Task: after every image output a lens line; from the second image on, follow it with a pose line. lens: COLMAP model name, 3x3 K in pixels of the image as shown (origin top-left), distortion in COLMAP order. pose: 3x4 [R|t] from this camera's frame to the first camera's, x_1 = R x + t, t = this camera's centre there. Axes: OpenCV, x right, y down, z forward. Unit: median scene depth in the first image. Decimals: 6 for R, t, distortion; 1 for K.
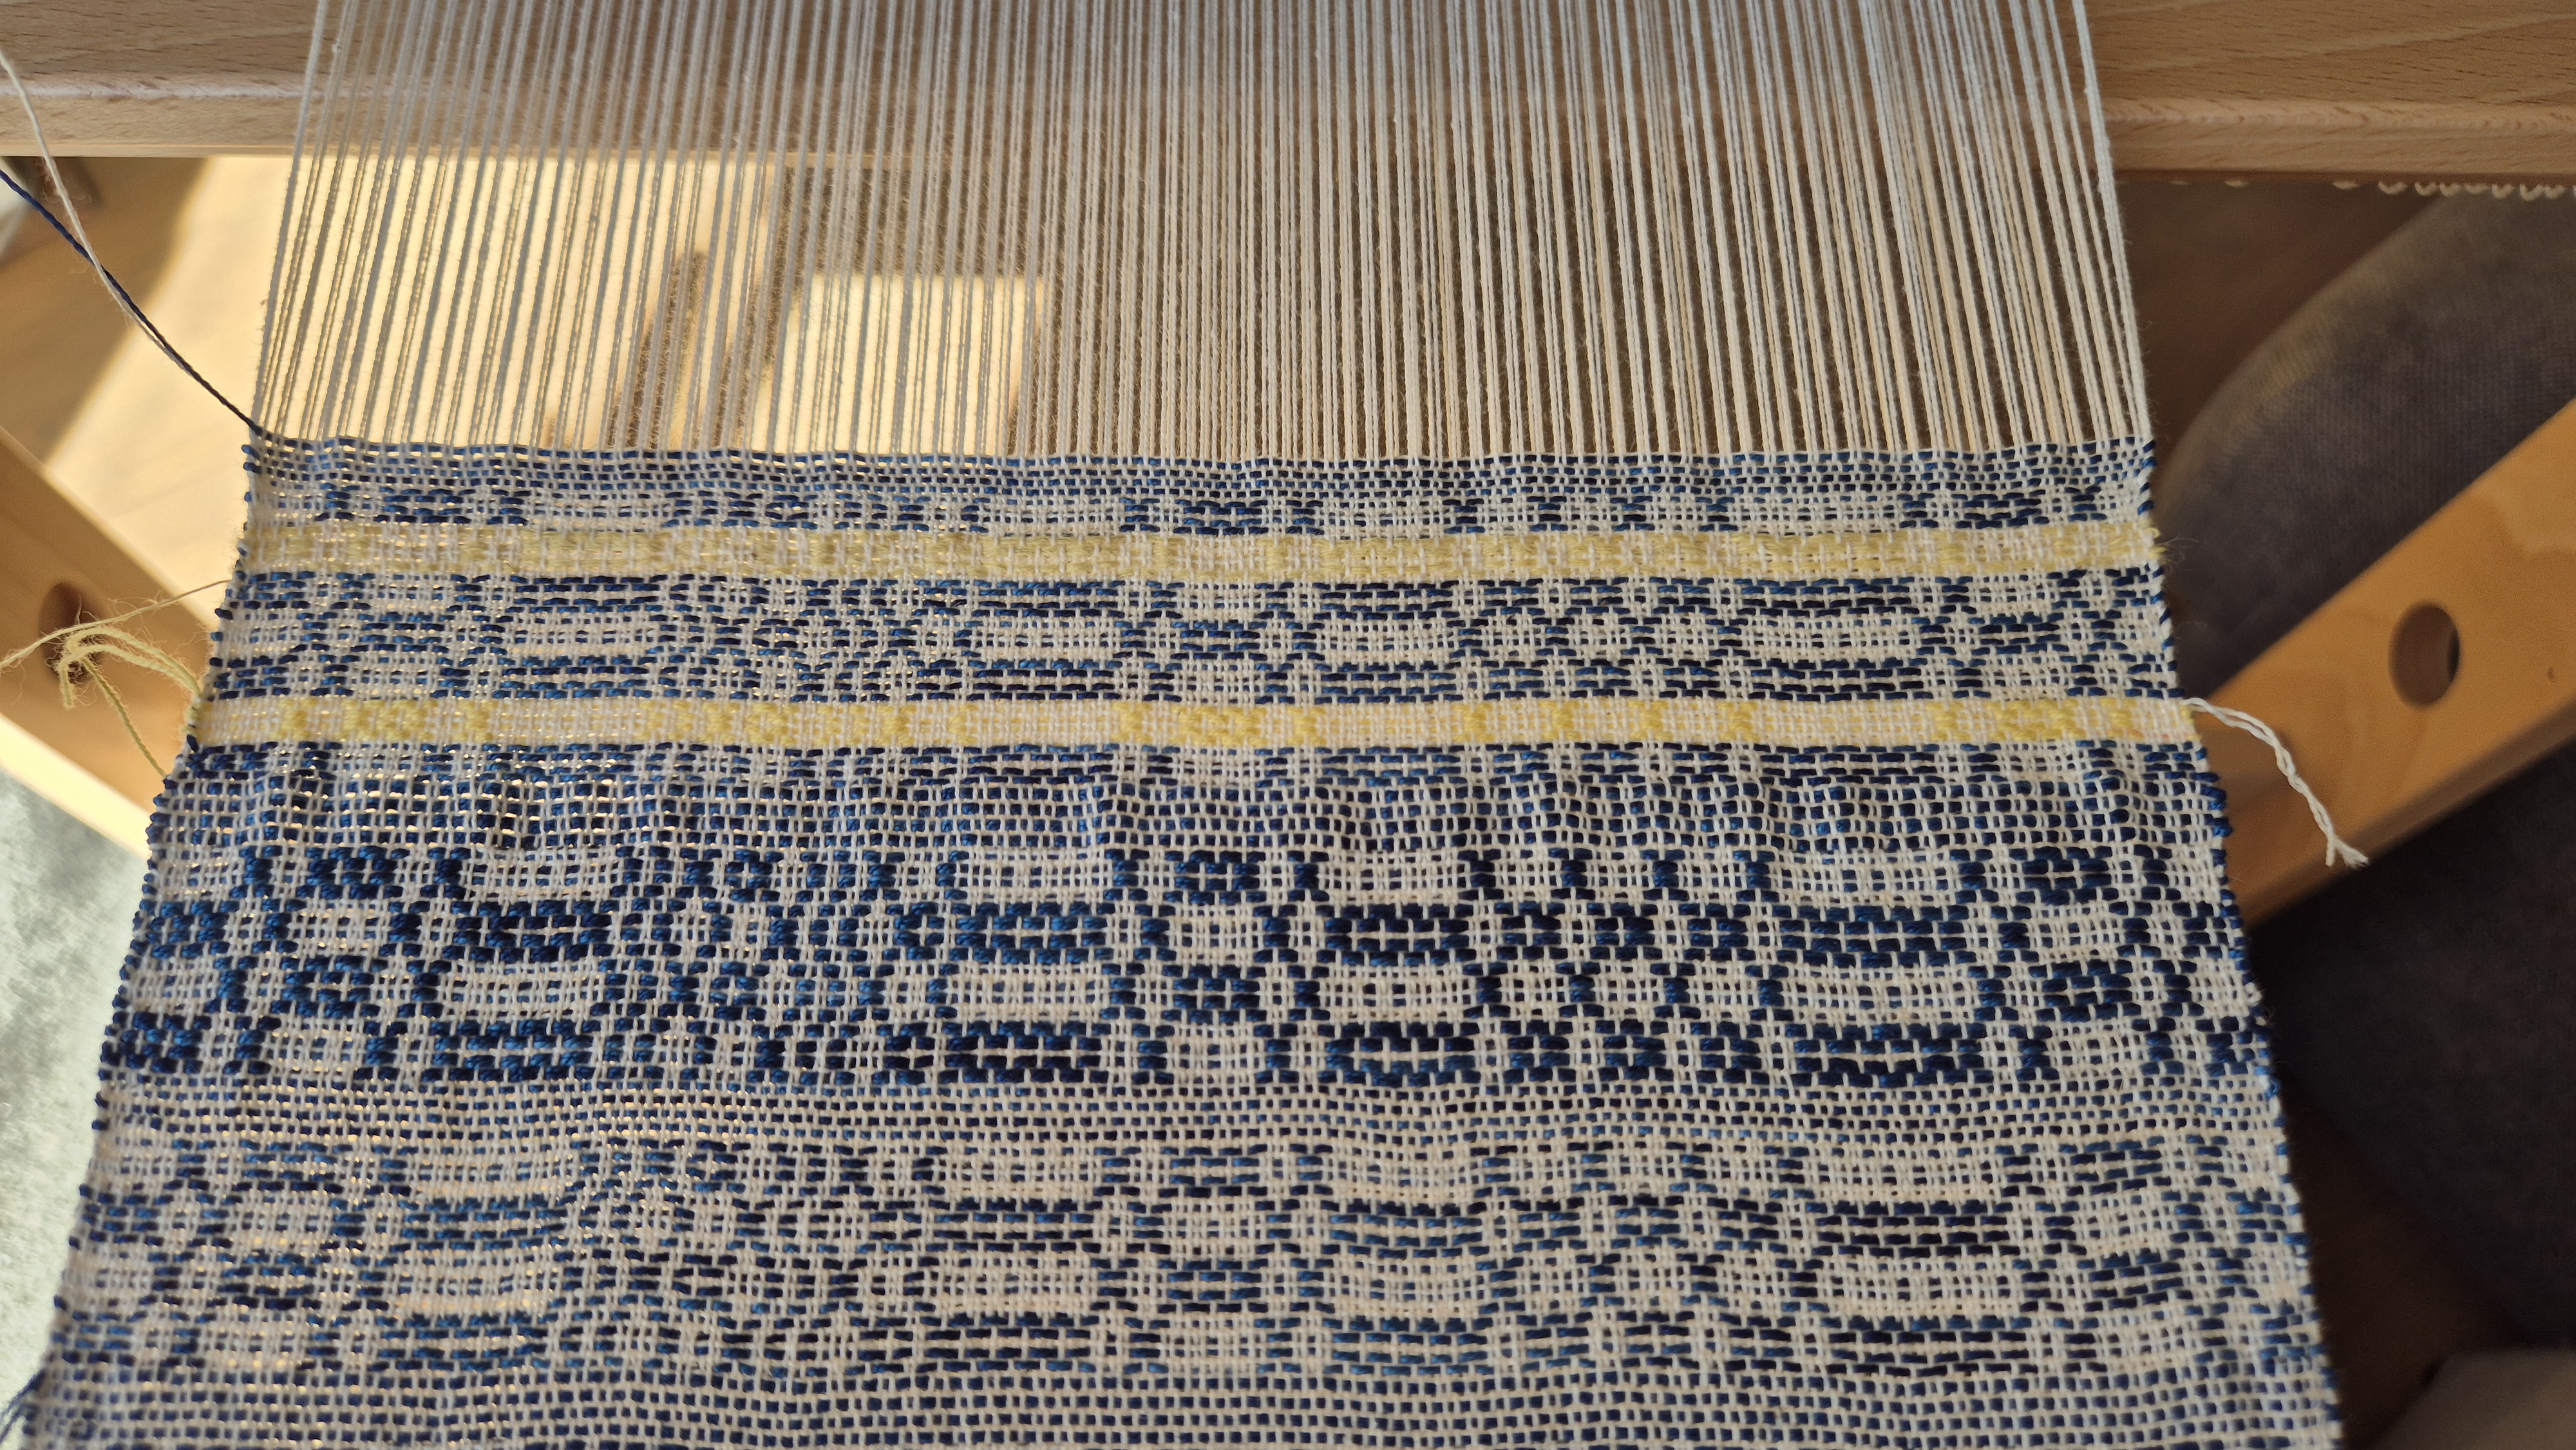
lens RADIAL K [[1731.8, 0, 1067.0], [0, 1731.8, 725.2], [0, 0, 1]] dist [-0.002653, -0.002411]
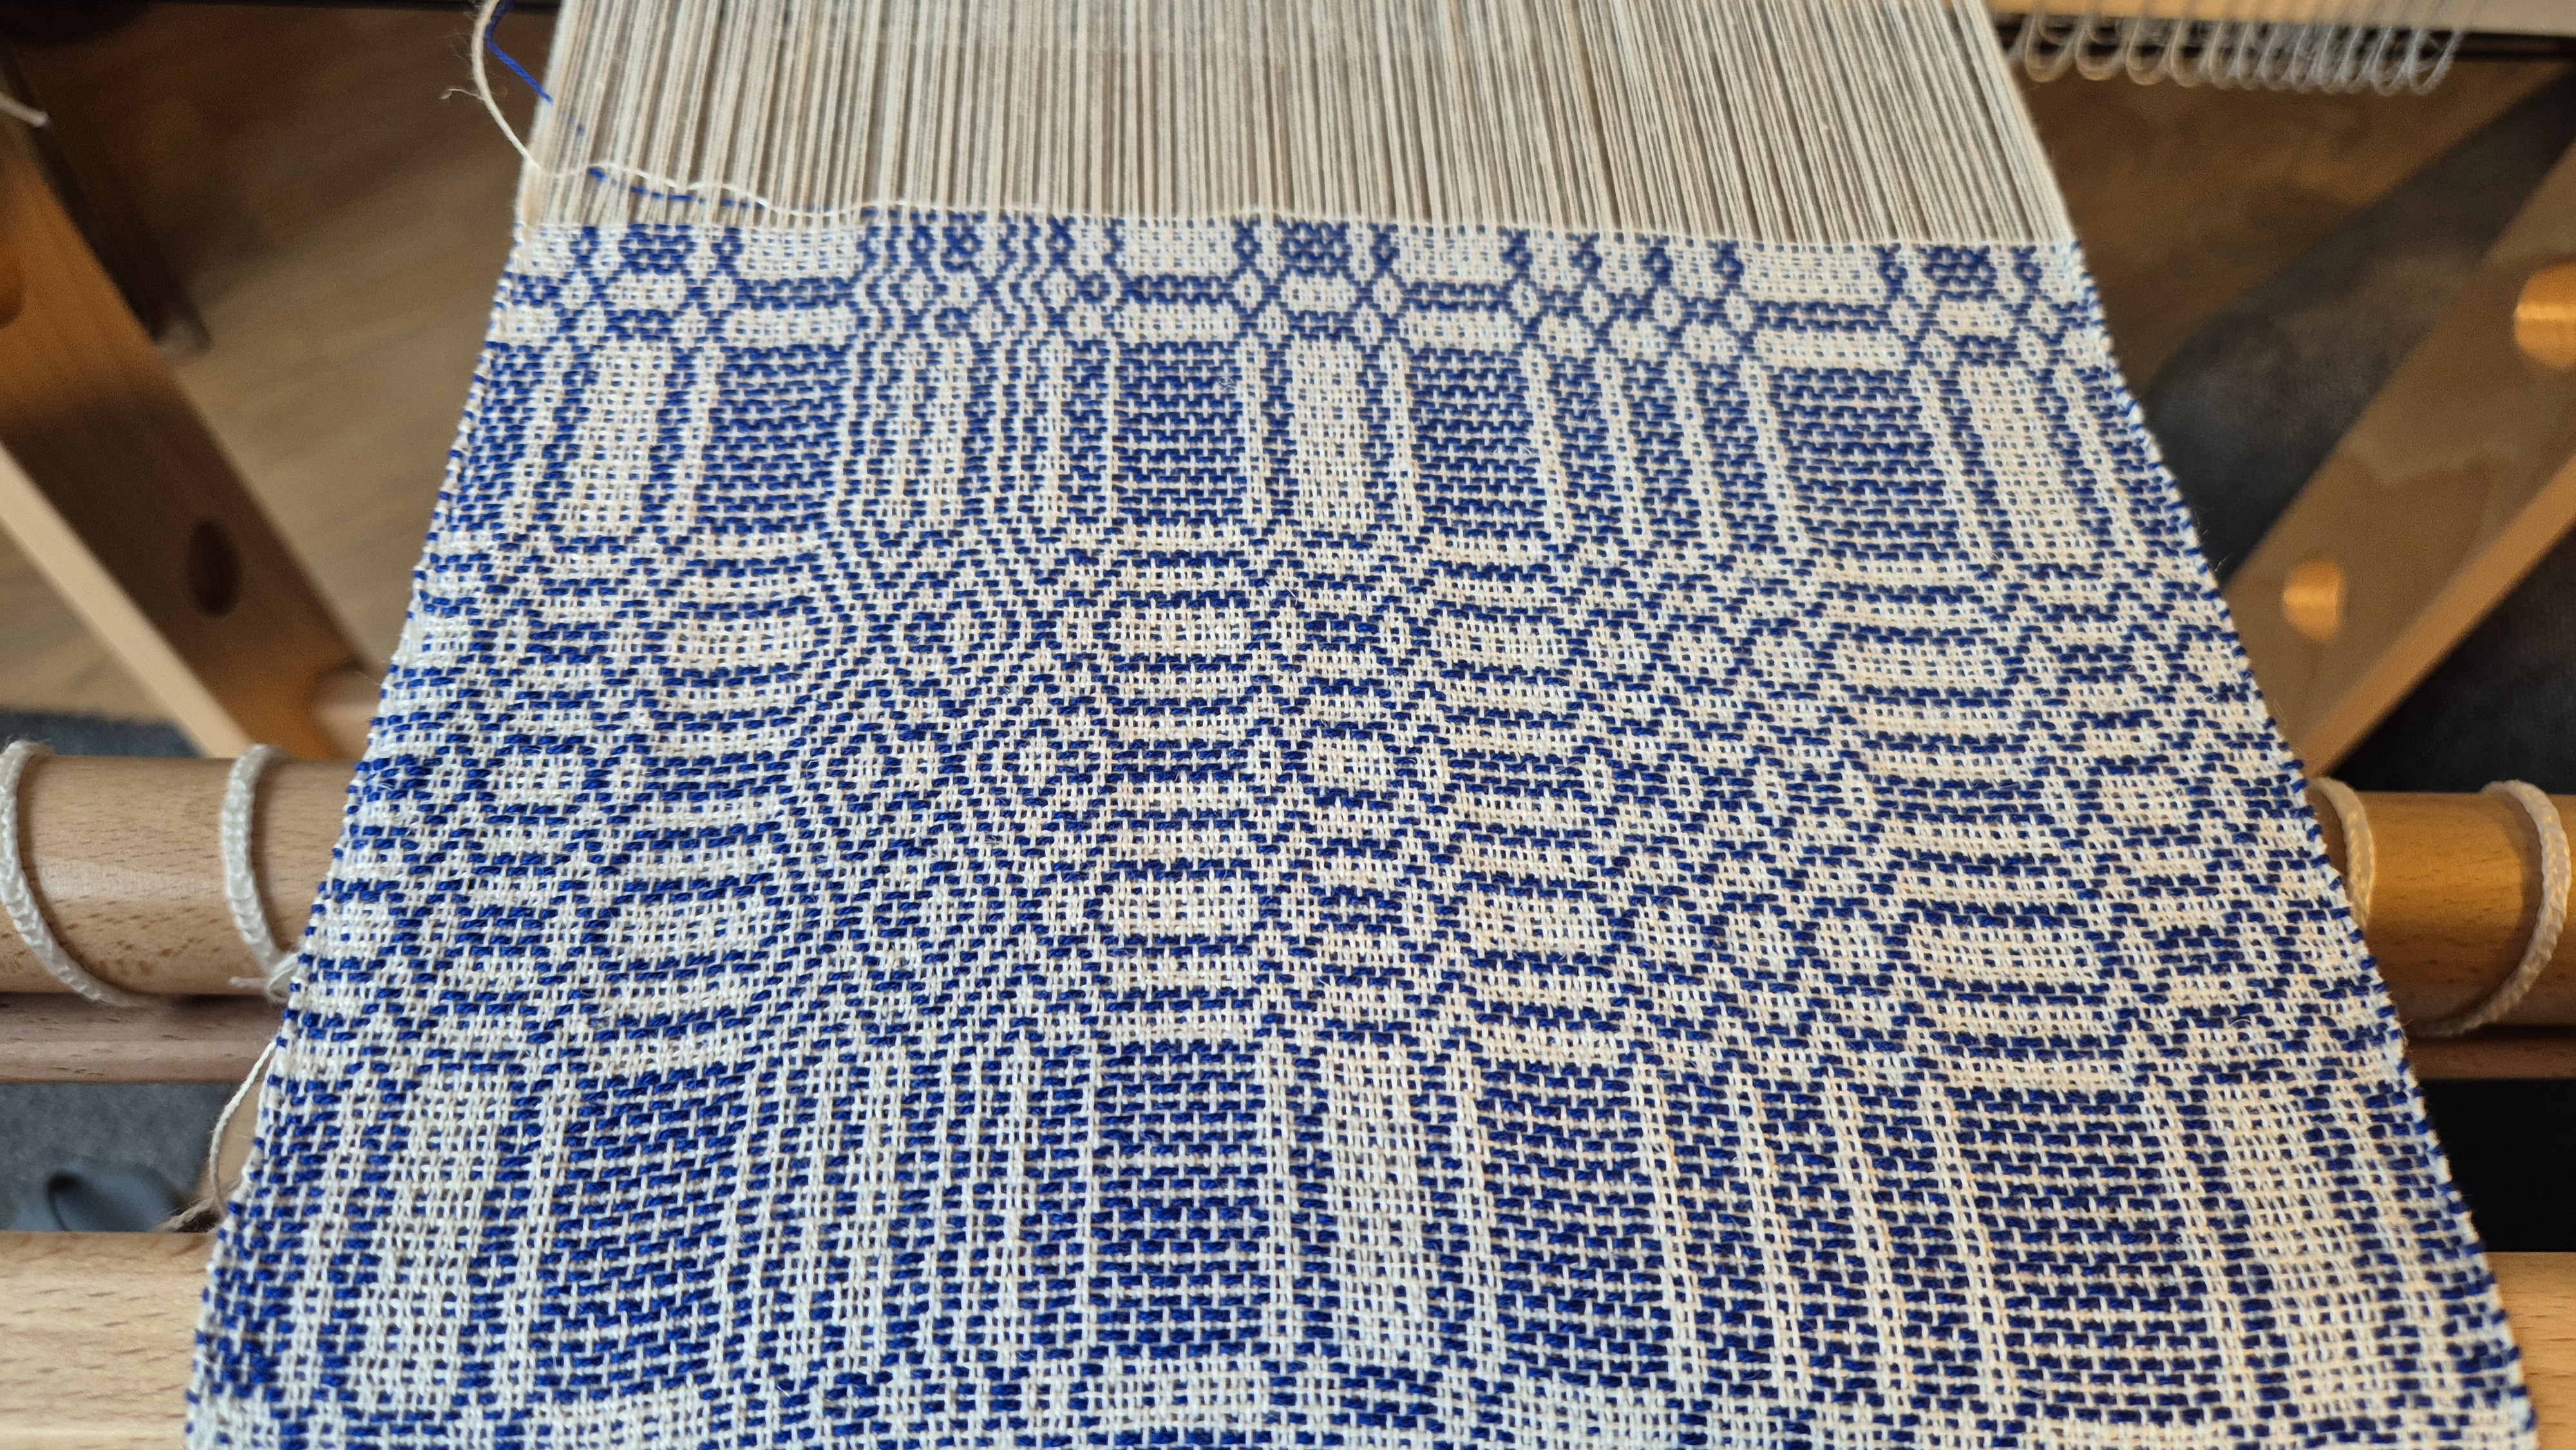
lens RADIAL K [[1840.9, 0, 1288.0], [0, 1840.9, 725.0], [0, 0, 1]] dist [0.009608, -0.000204]
pose [[0.996695, -0.058417, 0.056449, -0.017547], [0.068850, 0.976262, -0.205358, 0.358686], [-0.043113, 0.208566, 0.977058, -0.147100]]
